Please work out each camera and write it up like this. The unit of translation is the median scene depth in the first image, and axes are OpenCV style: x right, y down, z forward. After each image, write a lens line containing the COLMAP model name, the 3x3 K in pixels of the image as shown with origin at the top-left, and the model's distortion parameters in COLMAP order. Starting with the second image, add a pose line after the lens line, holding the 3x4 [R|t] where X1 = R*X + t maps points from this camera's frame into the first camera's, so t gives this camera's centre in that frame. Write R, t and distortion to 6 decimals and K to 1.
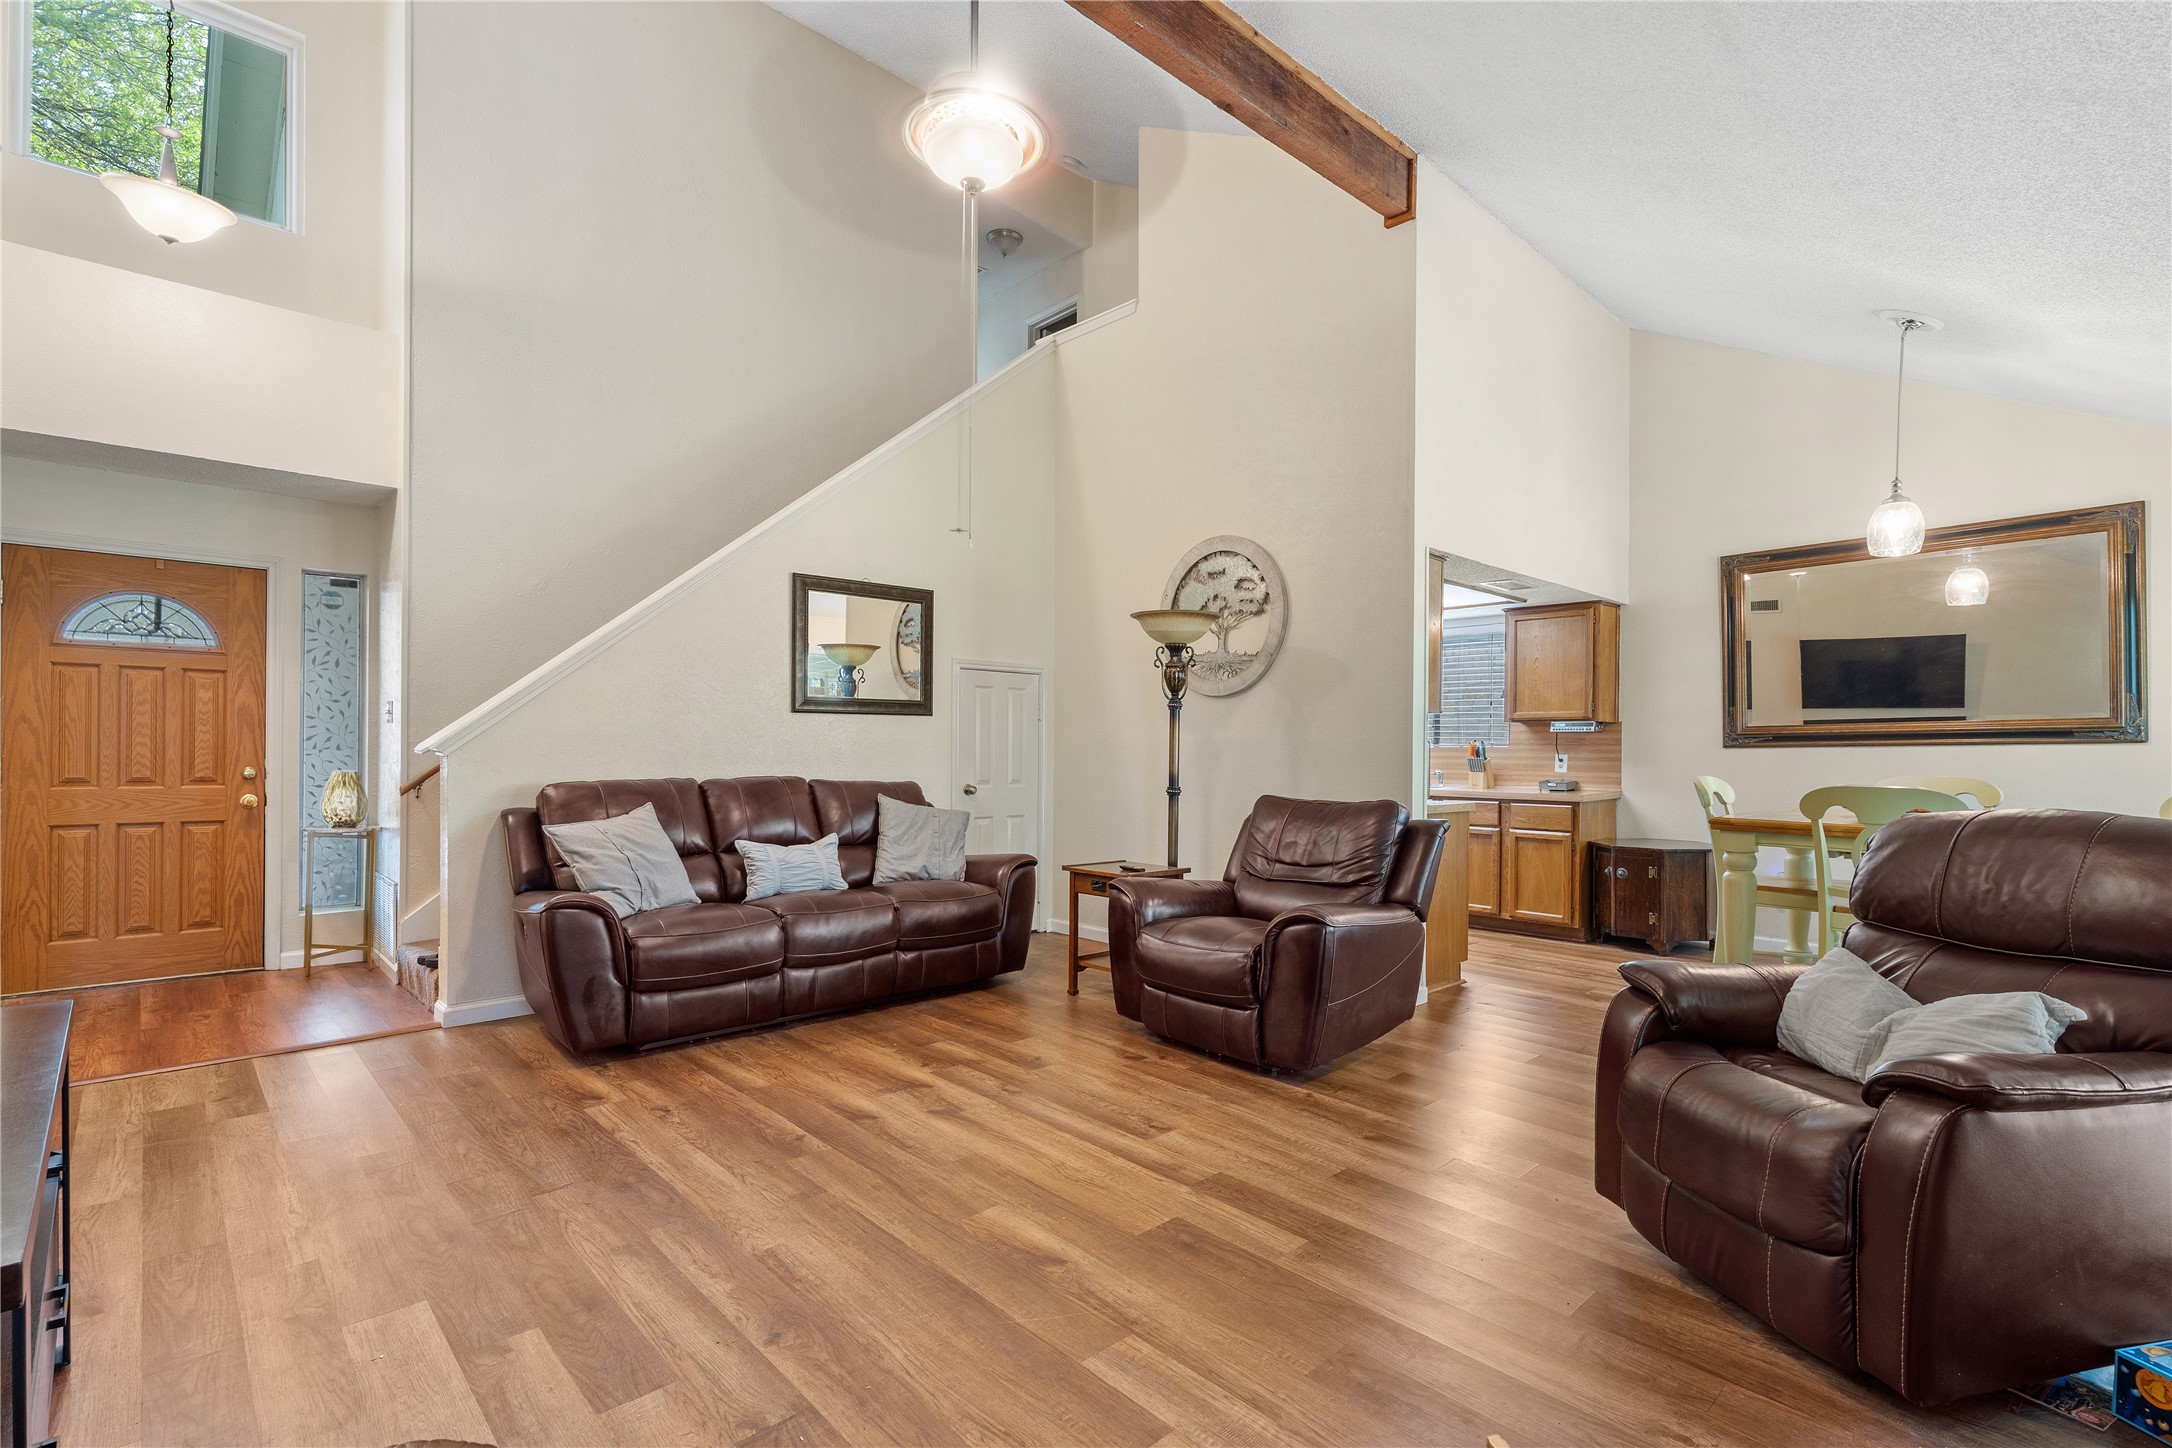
lens RADIAL K [[991.4, 0, 1102.9], [0, 991.4, 748.9], [0, 0, 1]] dist [-0.000635, 0.000241]
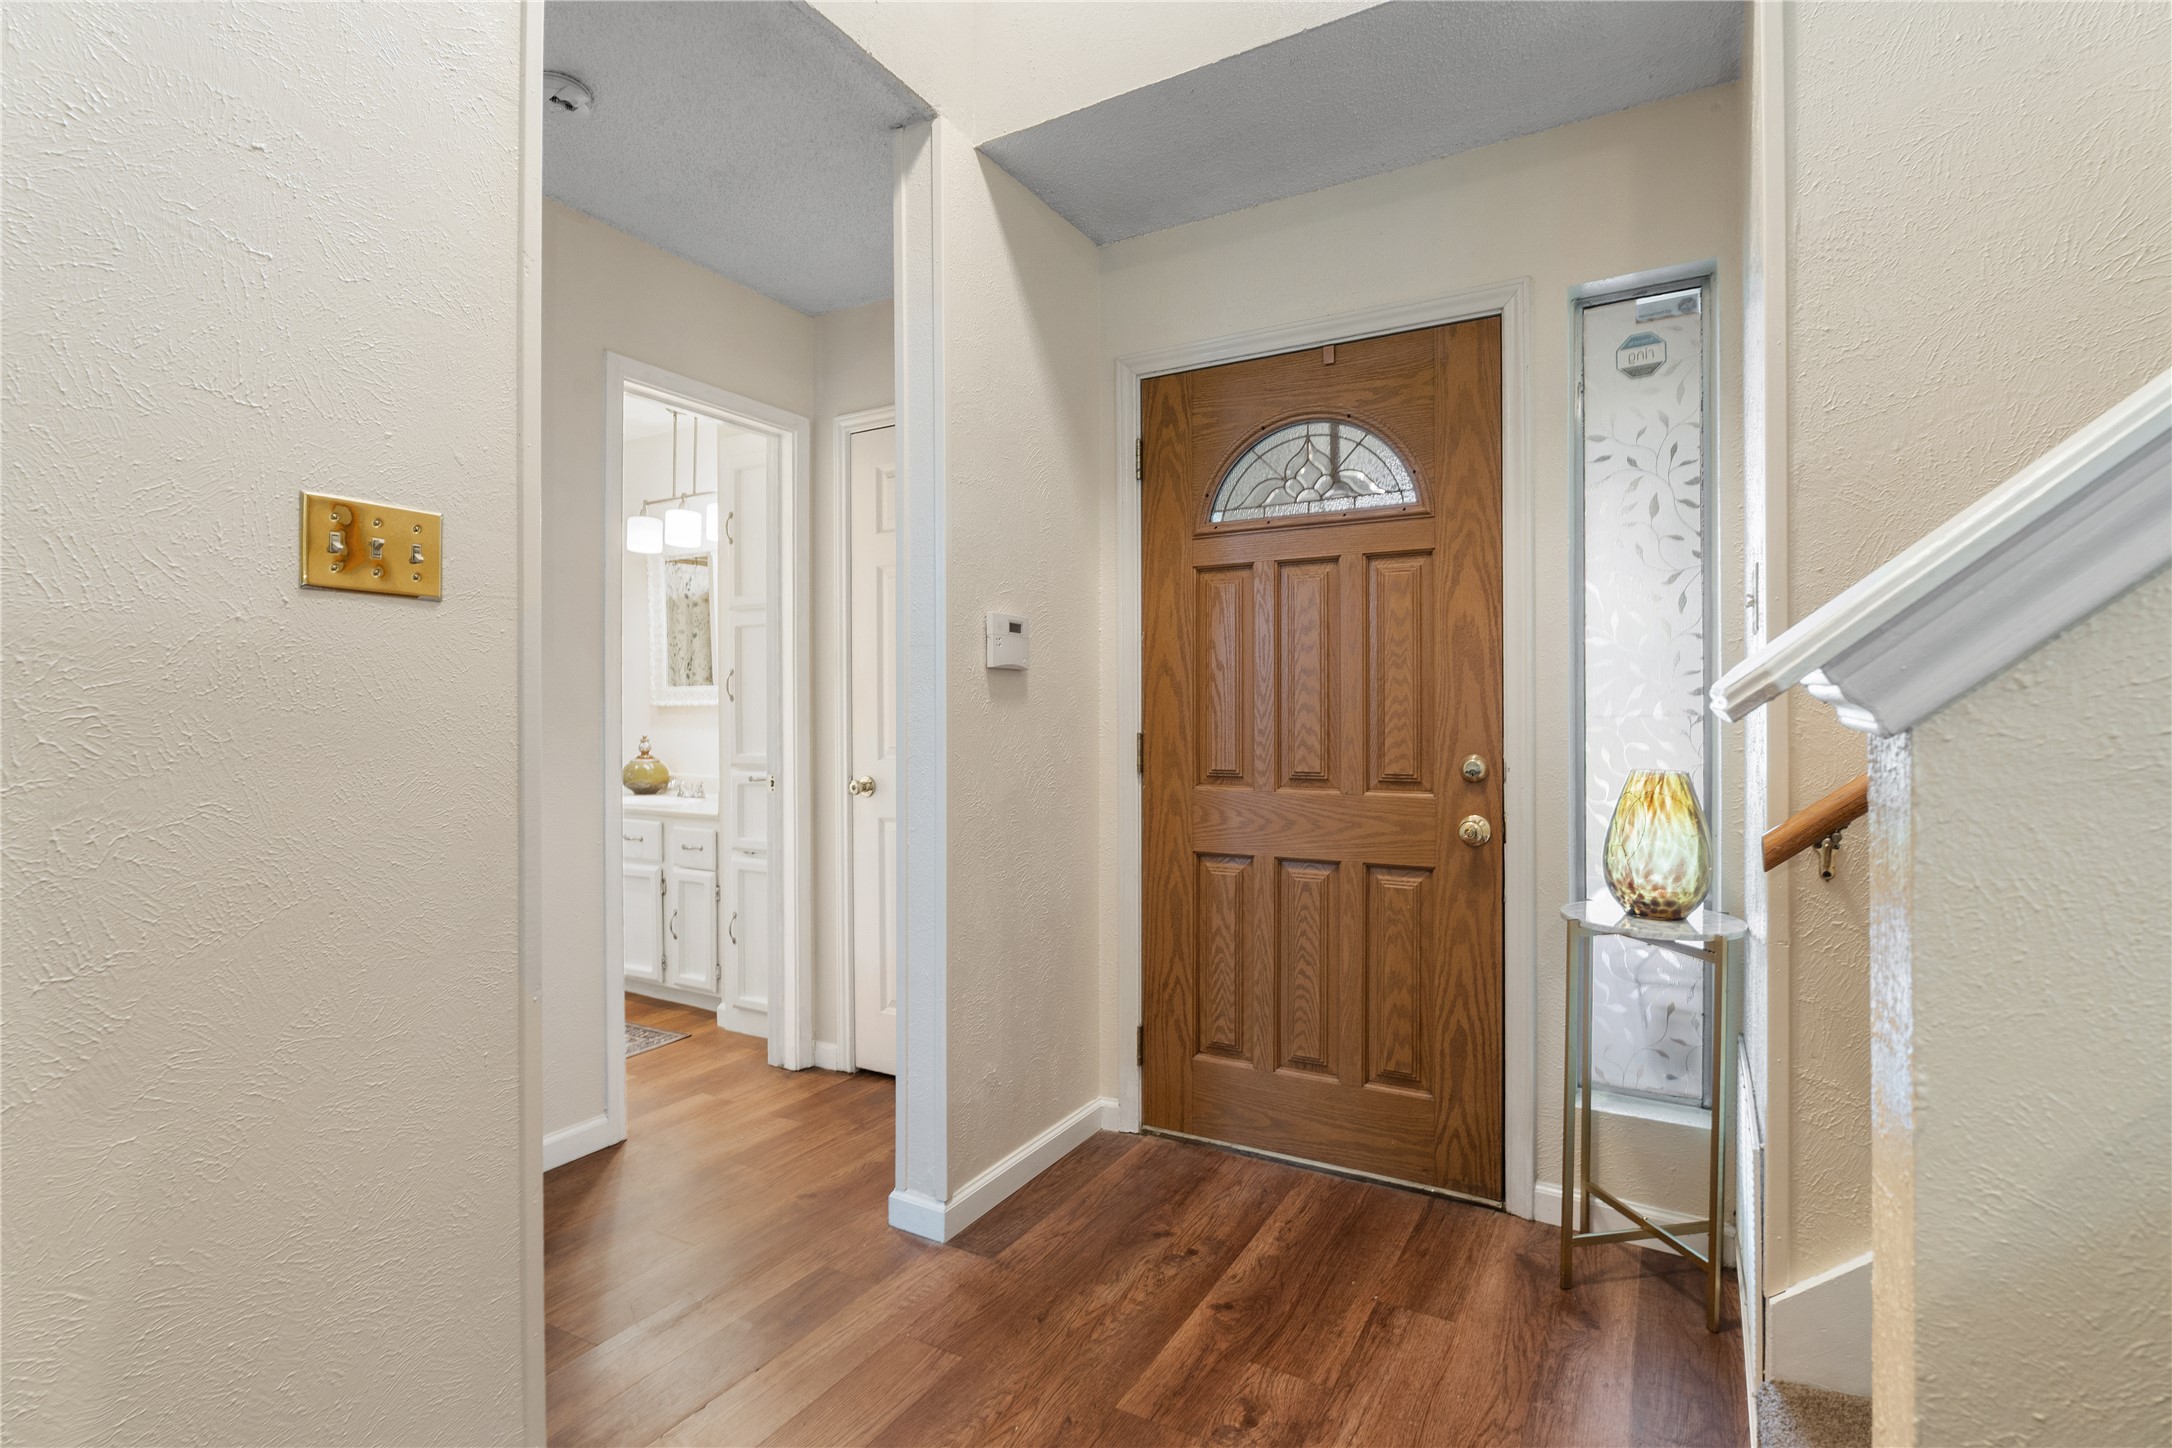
lens RADIAL K [[1012.4, 0, 1086.0], [0, 1012.4, 724.0], [0, 0, 1]] dist [-0.014530, 0.000025]
pose [[0.267131, -0.006516, -0.963638, -0.492823], [0.006142, 0.999968, -0.005059, 0.005397], [0.963641, -0.004568, 0.267162, 0.751636]]
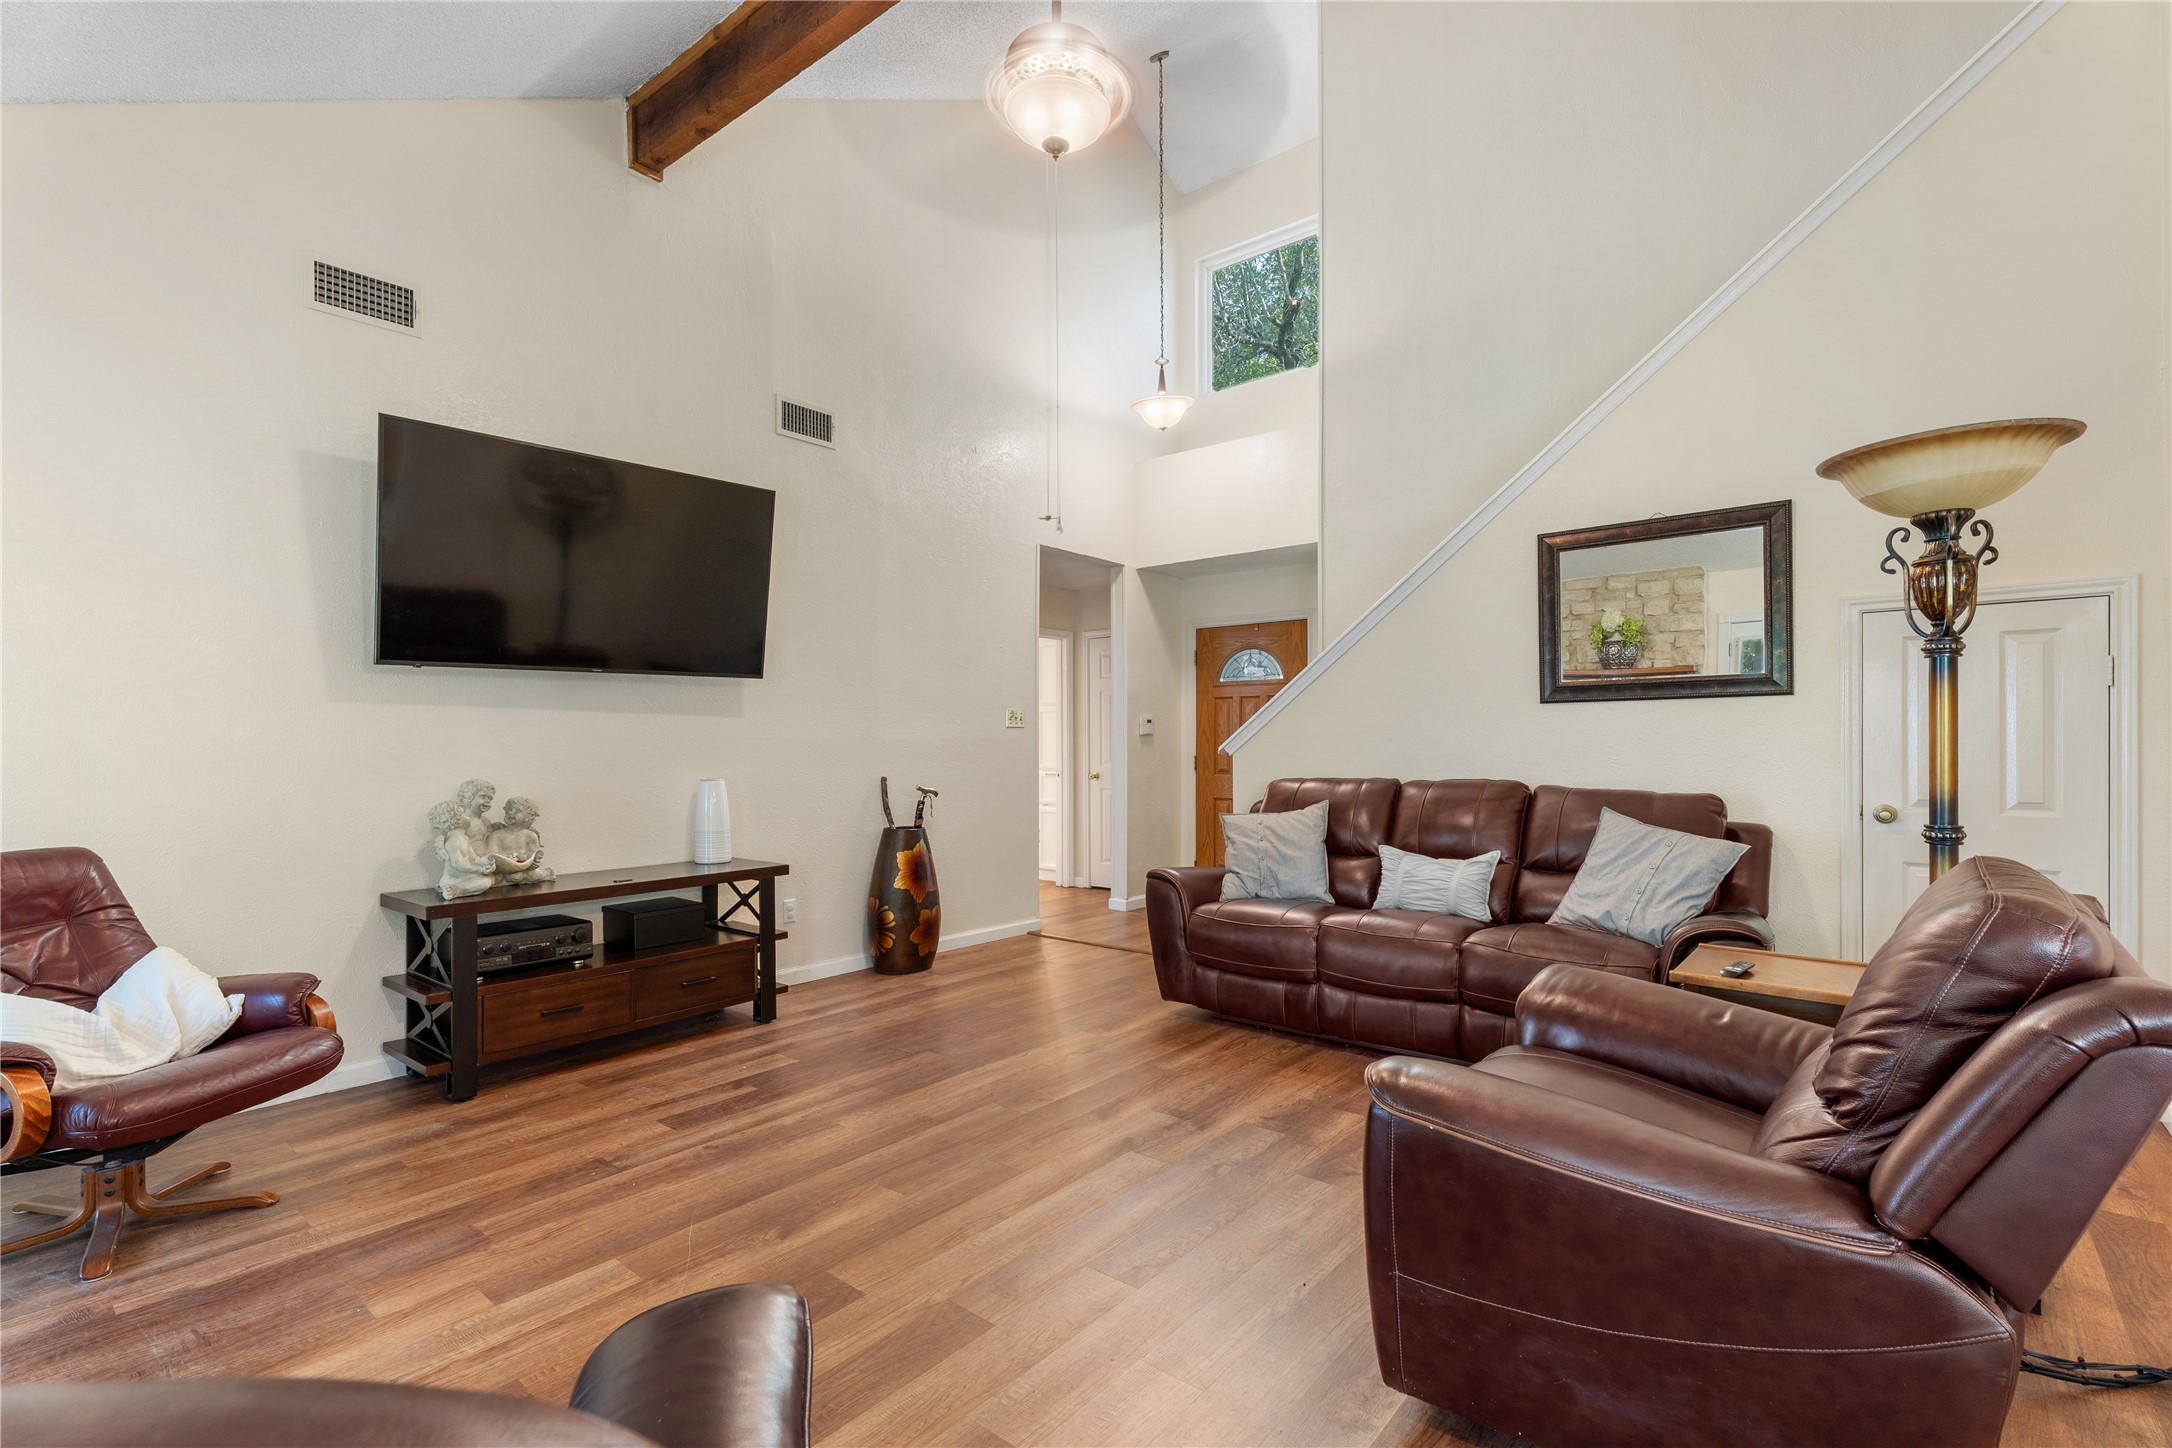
lens RADIAL K [[991.4, 0, 1102.9], [0, 991.4, 748.9], [0, 0, 1]] dist [-0.000635, 0.000241]
pose [[0.116575, -0.005023, -0.993169, 0.517959], [0.003889, 0.999982, -0.004601, 0.003693], [0.993174, -0.003326, 0.116593, 0.603958]]
